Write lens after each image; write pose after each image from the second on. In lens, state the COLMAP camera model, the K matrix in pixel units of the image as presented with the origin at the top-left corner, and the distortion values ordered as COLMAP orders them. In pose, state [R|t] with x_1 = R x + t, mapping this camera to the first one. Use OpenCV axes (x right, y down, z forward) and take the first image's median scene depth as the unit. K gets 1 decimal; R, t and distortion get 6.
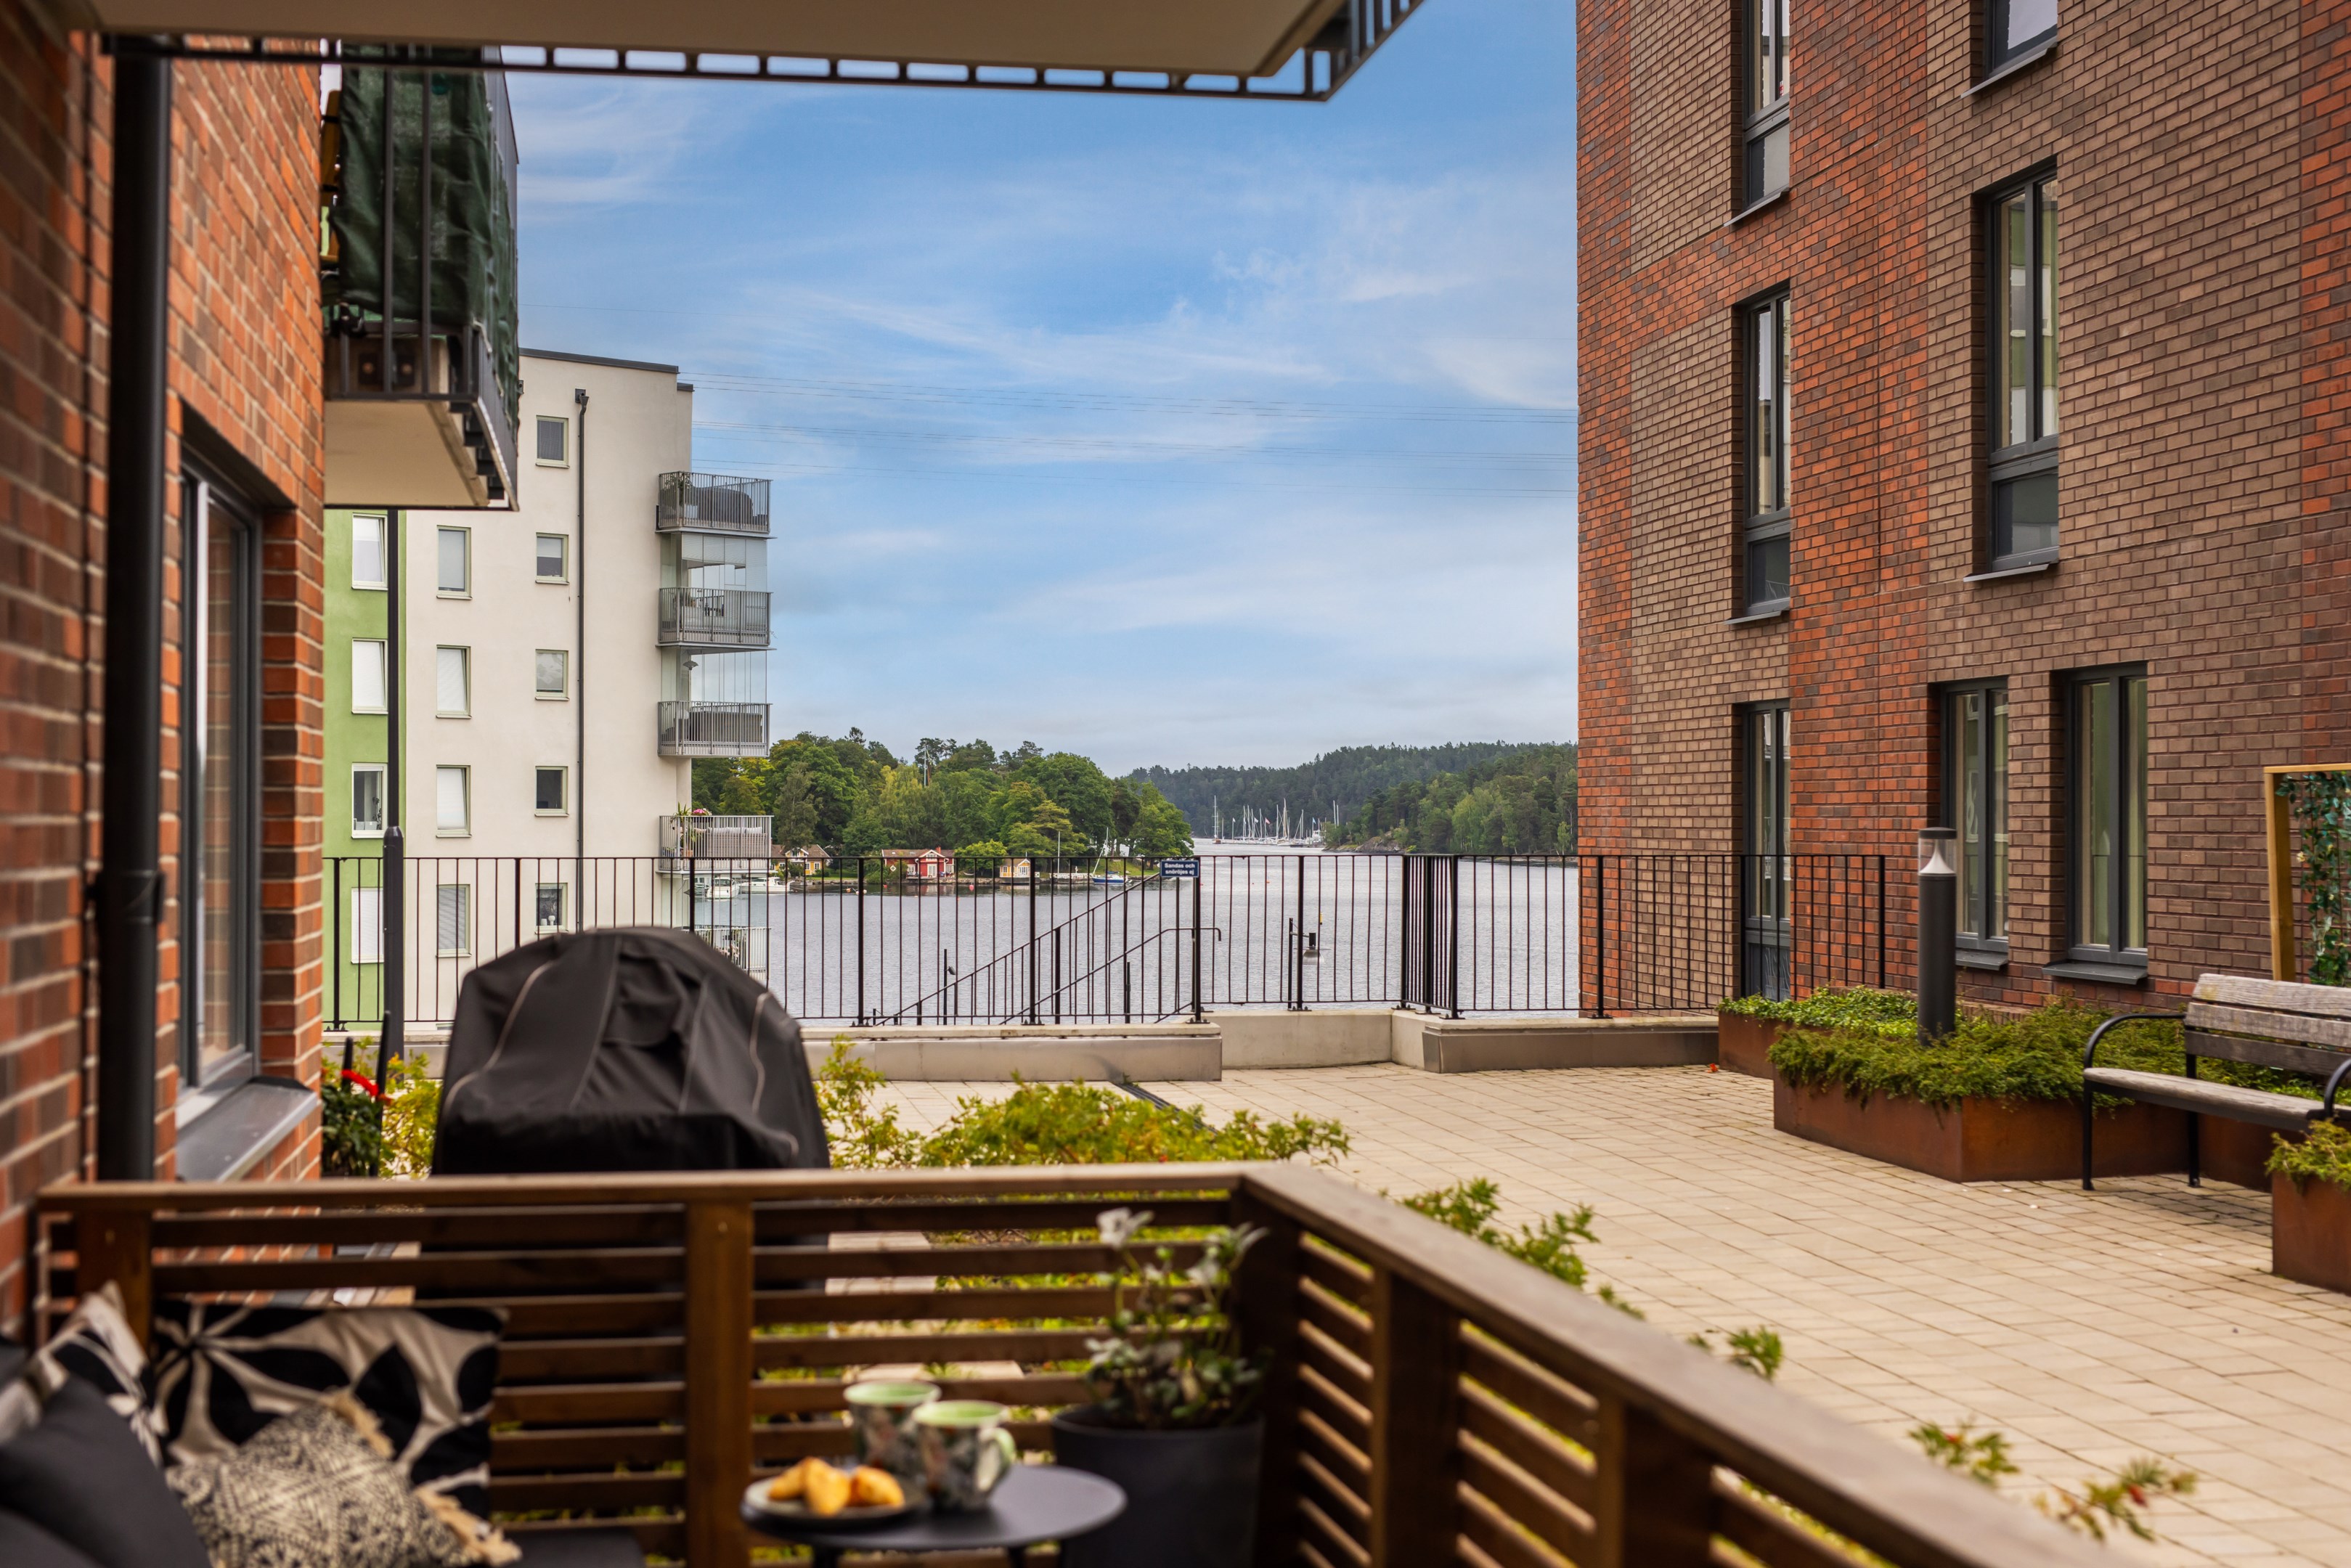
lens RADIAL K [[3306.0, 0, 1158.4], [0, 3306.0, 759.9], [0, 0, 1]] dist [0.009827, 0.000000]
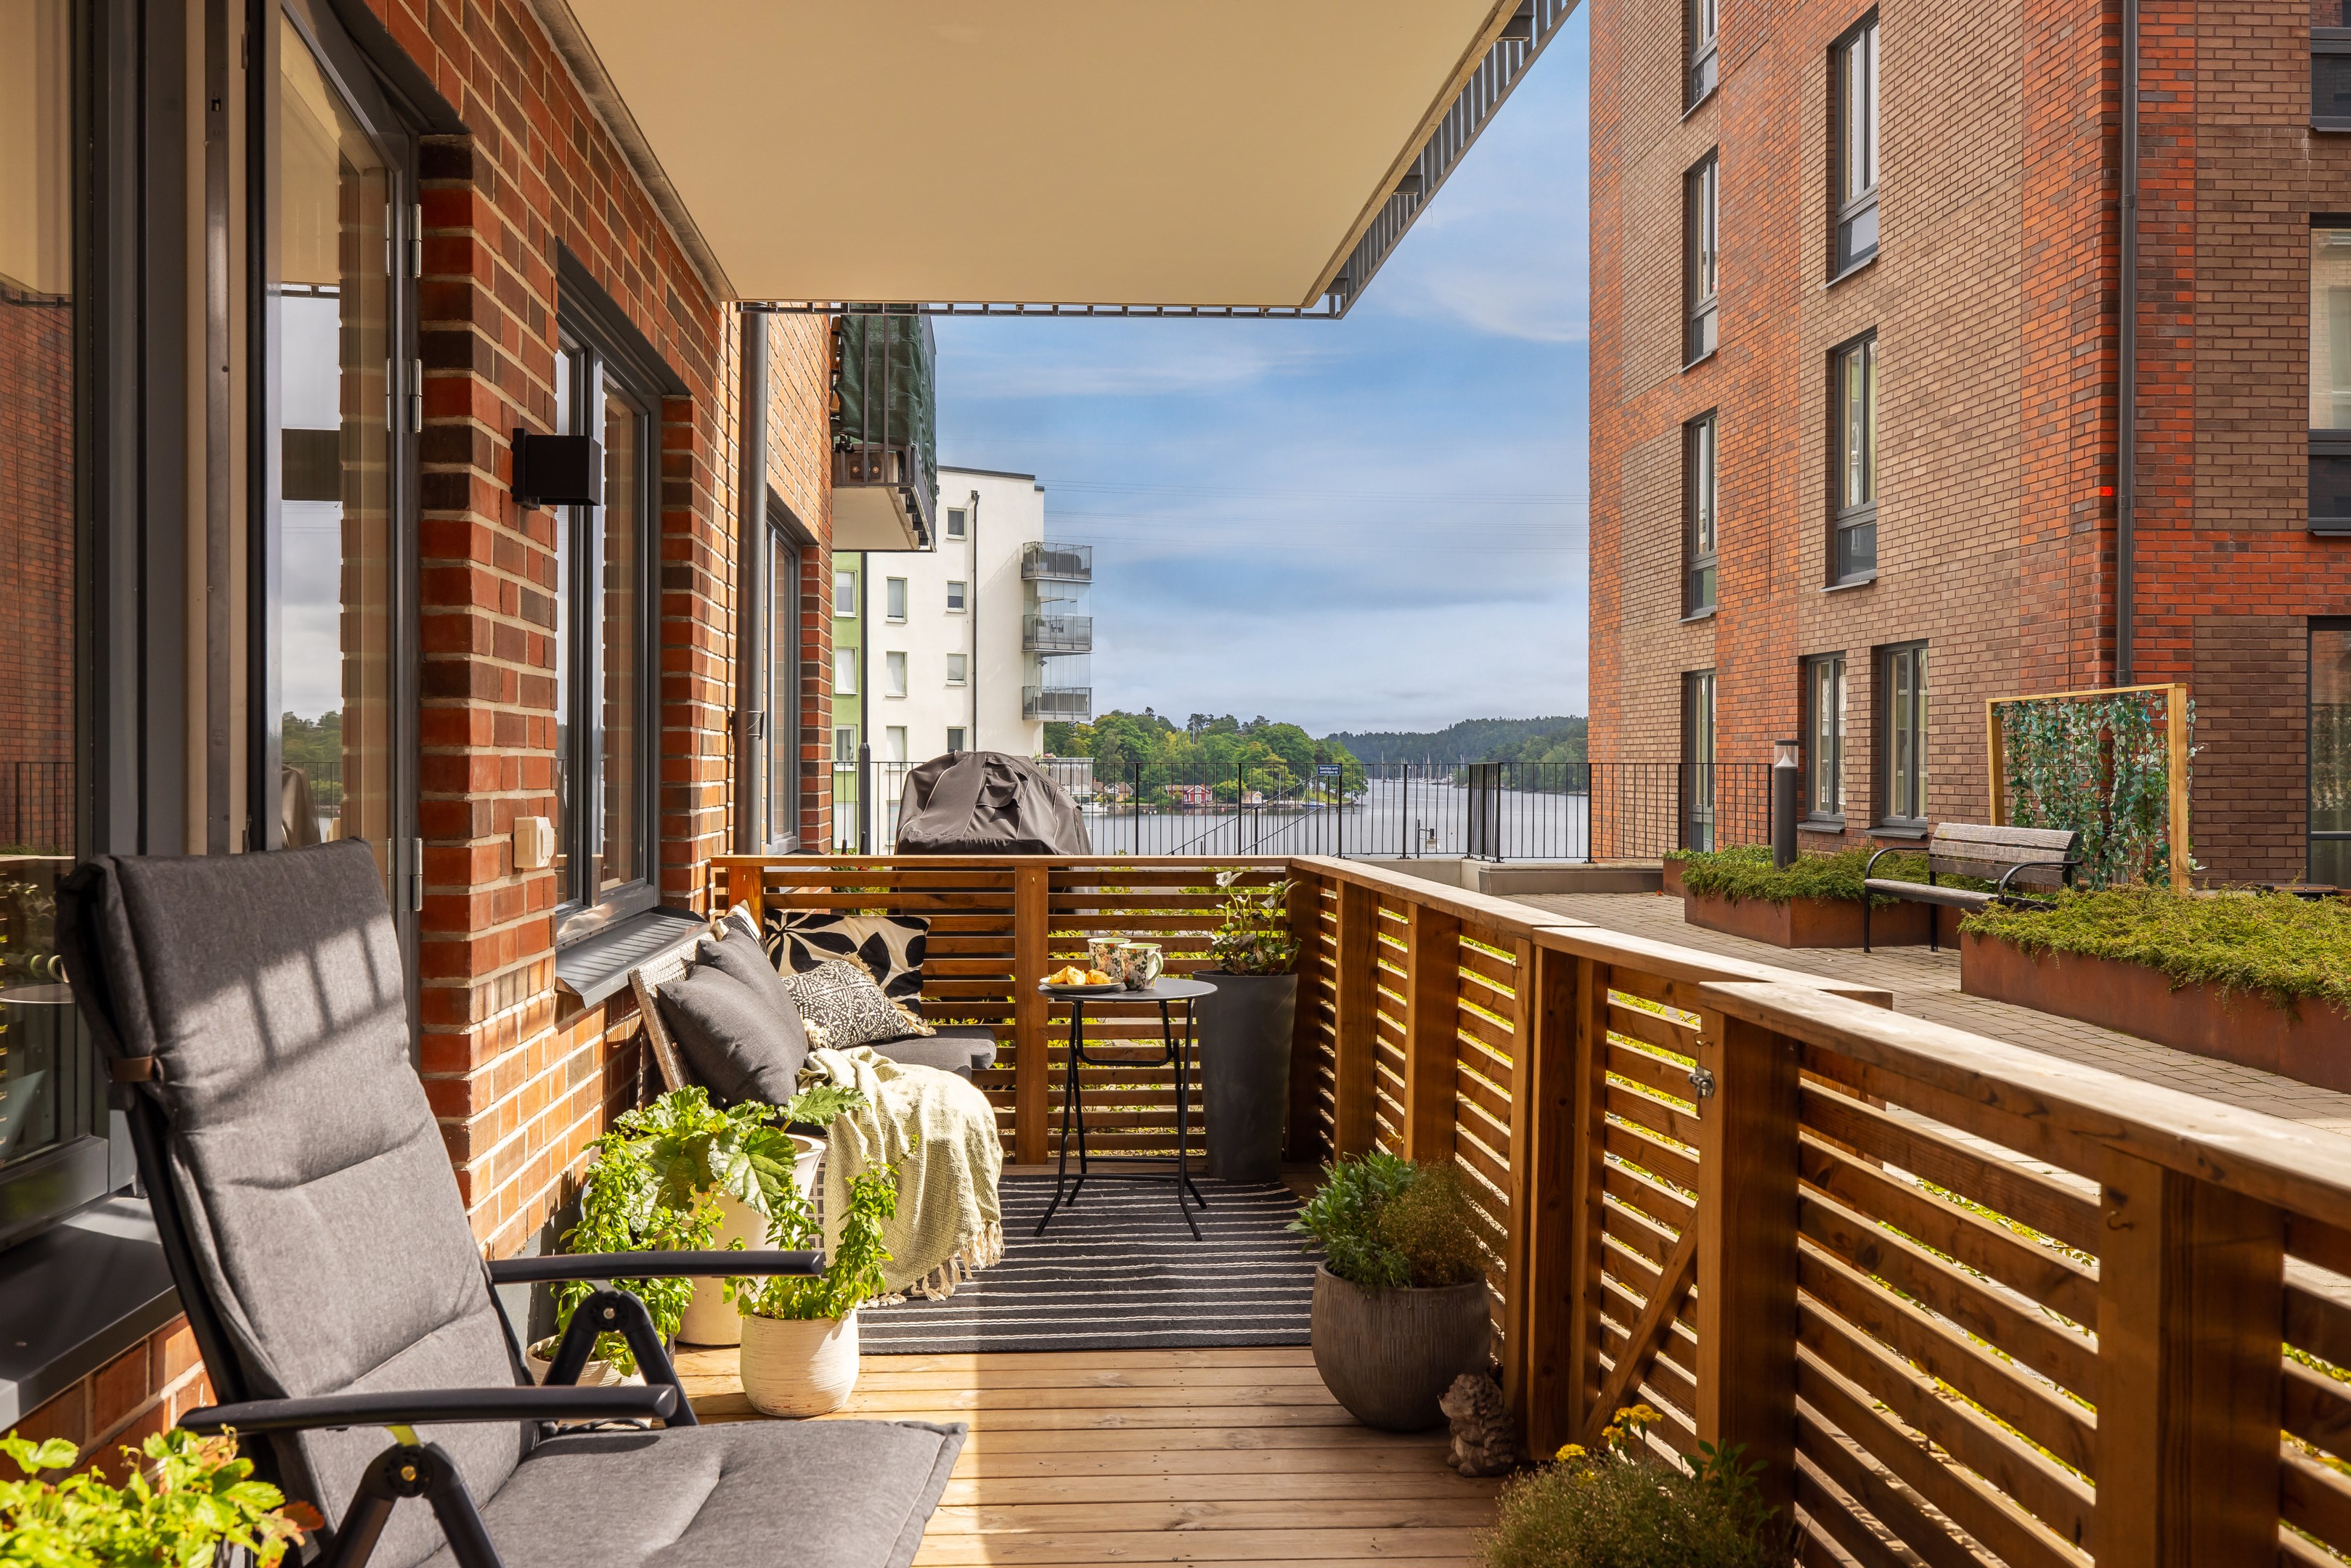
lens RADIAL K [[2189.8, 0, 1067.2], [0, 2189.8, 771.2], [0, 0, 1]] dist [0.014839, 0.001389]
pose [[0.991363, 0.002598, -0.131119, 0.023942], [-0.000548, 0.999877, 0.015670, 0.019118], [0.131143, -0.015463, 0.991243, -0.122559]]
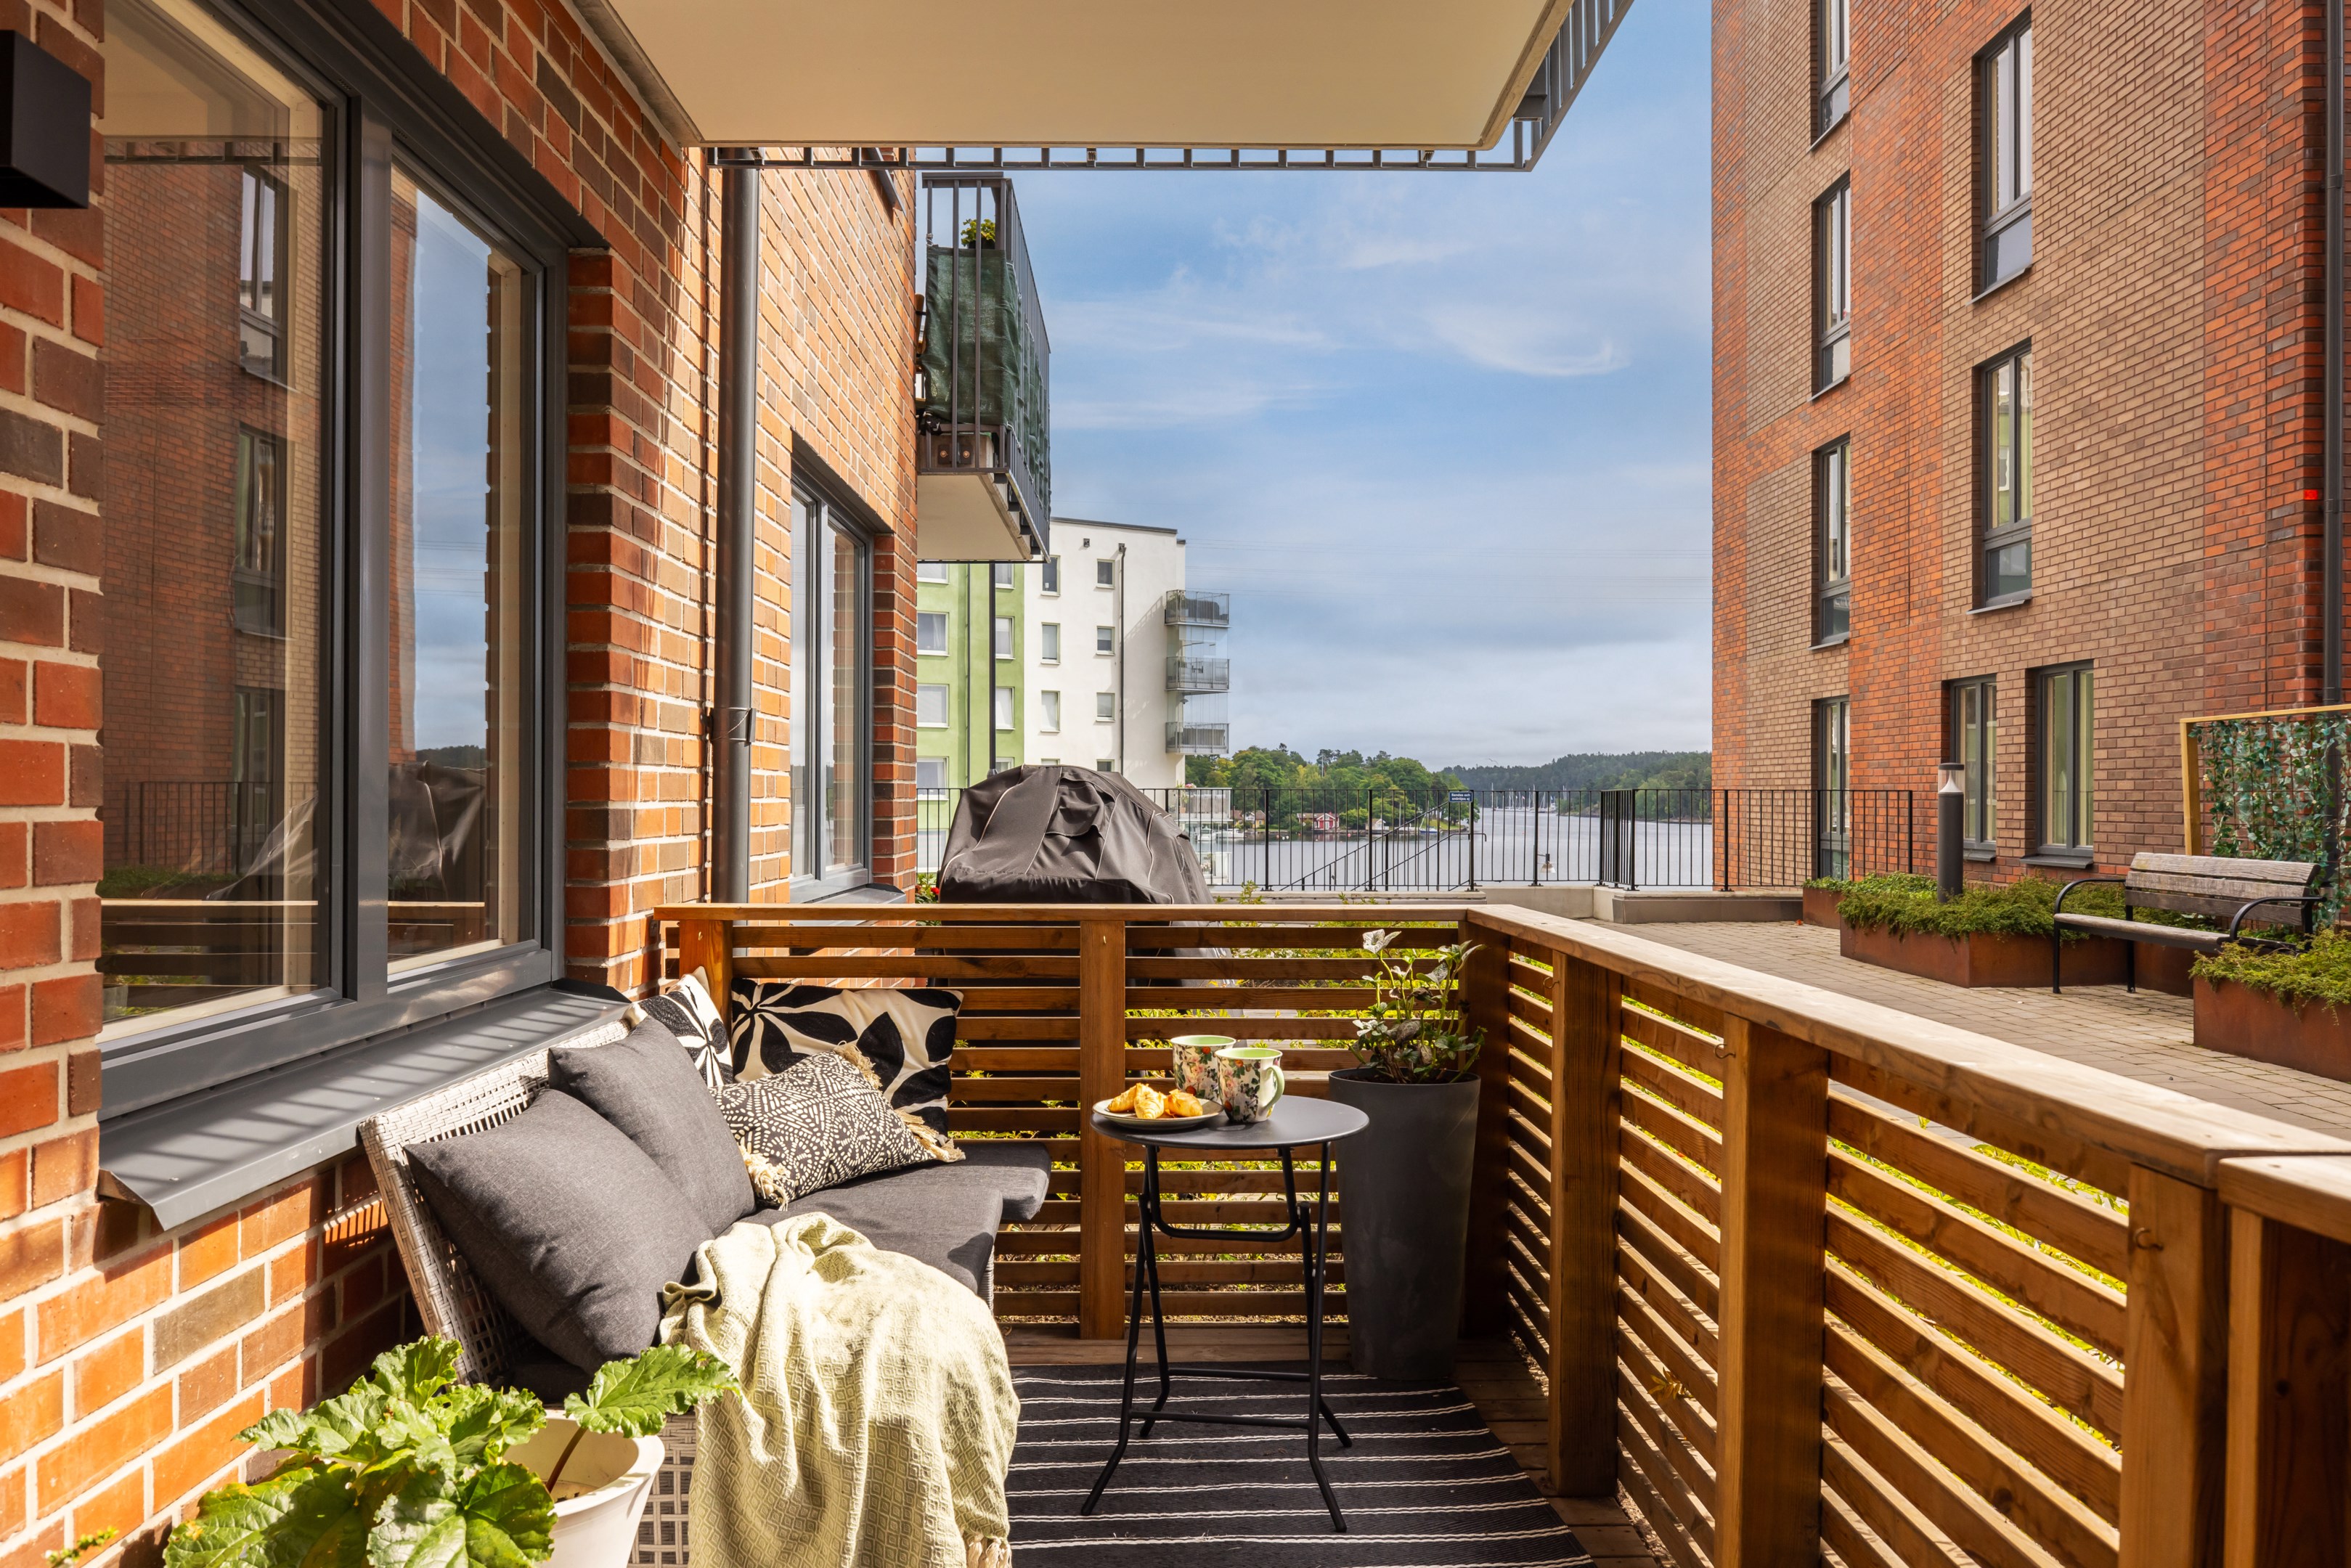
lens RADIAL K [[1876.6, 0, 1169.0], [0, 1876.6, 777.1], [0, 0, 1]] dist [0.017084, -0.002868]
pose [[0.987991, 0.000874, -0.154508, 0.008748], [-0.000492, 0.999997, 0.002510, 0.024447], [0.154510, -0.002404, 0.987988, 0.067097]]
